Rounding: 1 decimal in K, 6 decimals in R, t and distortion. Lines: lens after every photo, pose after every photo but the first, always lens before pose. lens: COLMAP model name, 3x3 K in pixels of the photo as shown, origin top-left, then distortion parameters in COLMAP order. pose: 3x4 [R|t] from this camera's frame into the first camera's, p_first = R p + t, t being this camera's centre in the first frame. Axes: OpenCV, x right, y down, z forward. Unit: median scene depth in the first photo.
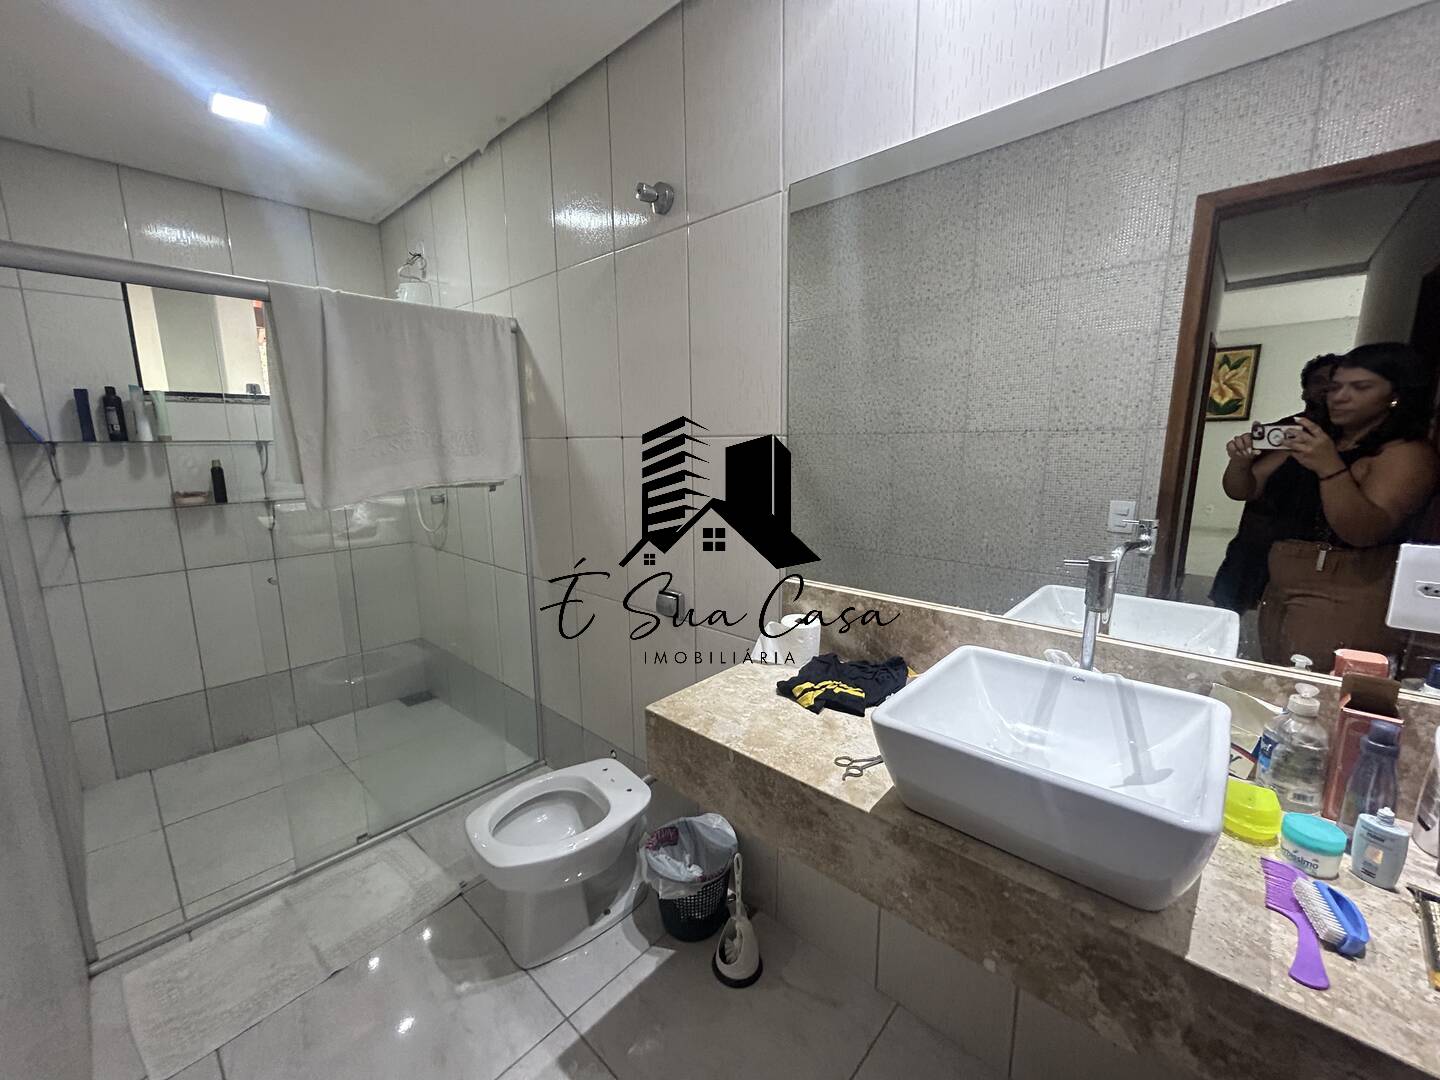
lens RADIAL K [[580.0, 0, 720.6], [0, 580.0, 539.4], [0, 0, 1]] dist [-0.001449, -0.000047]
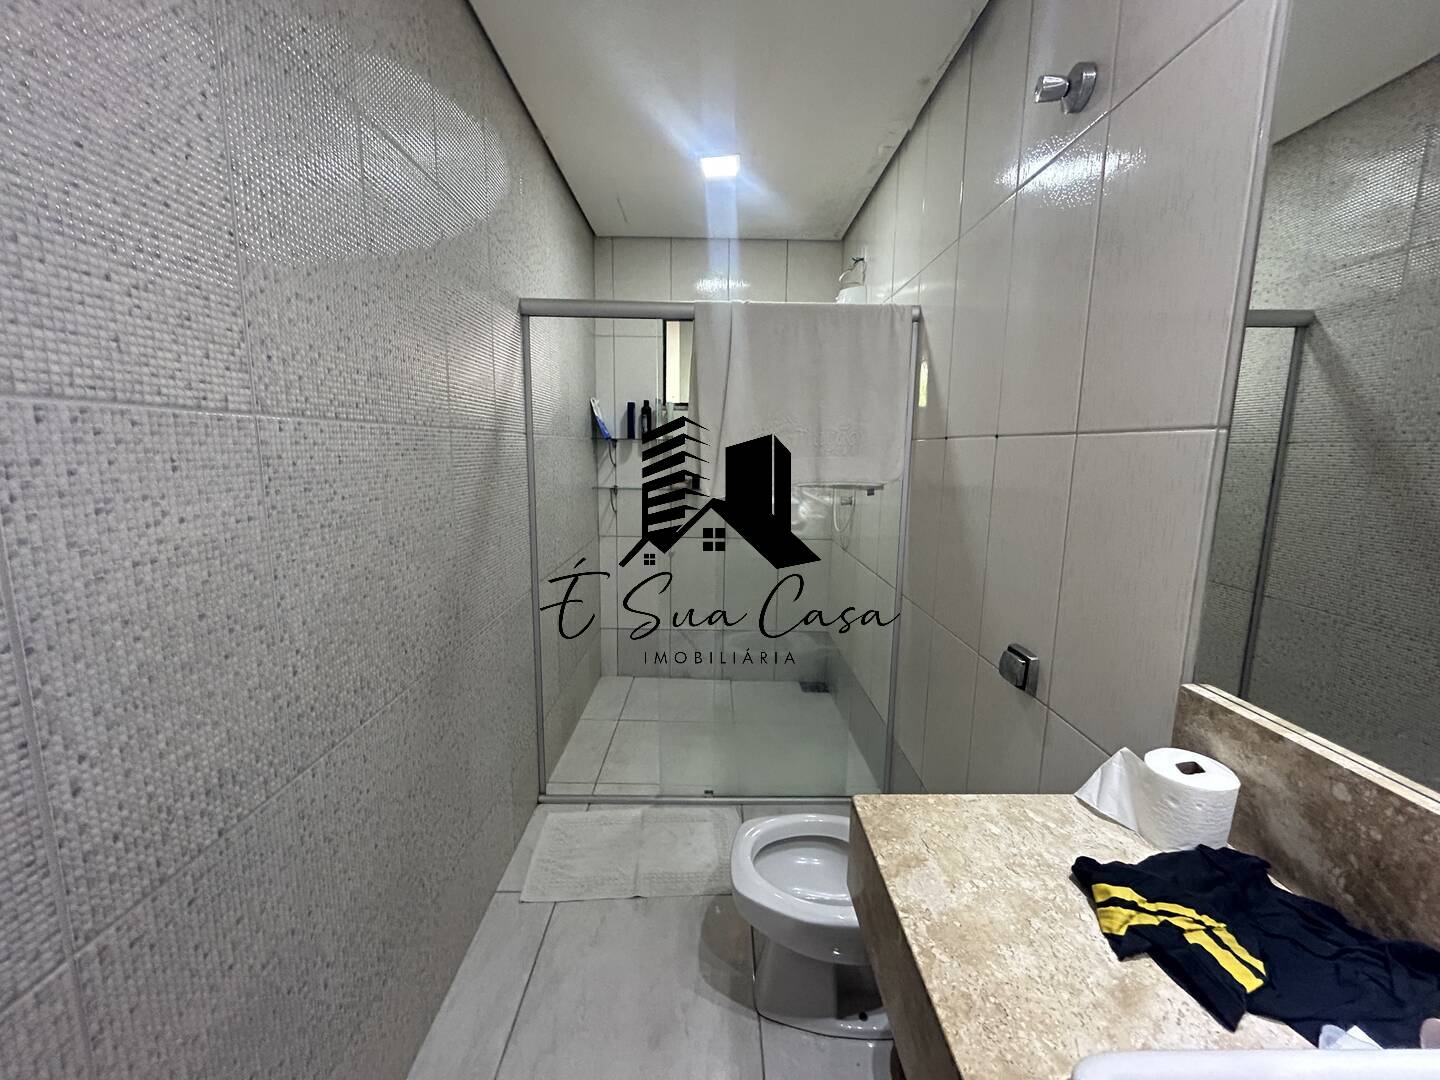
lens RADIAL K [[580.0, 0, 722.9], [0, 580.0, 538.9], [0, 0, 1]] dist [-0.001449, -0.000047]
pose [[0.679700, 0.131069, -0.721685, 0.197865], [-0.145322, 0.988465, 0.042652, -0.029385], [0.718951, 0.075886, 0.690906, 0.290345]]
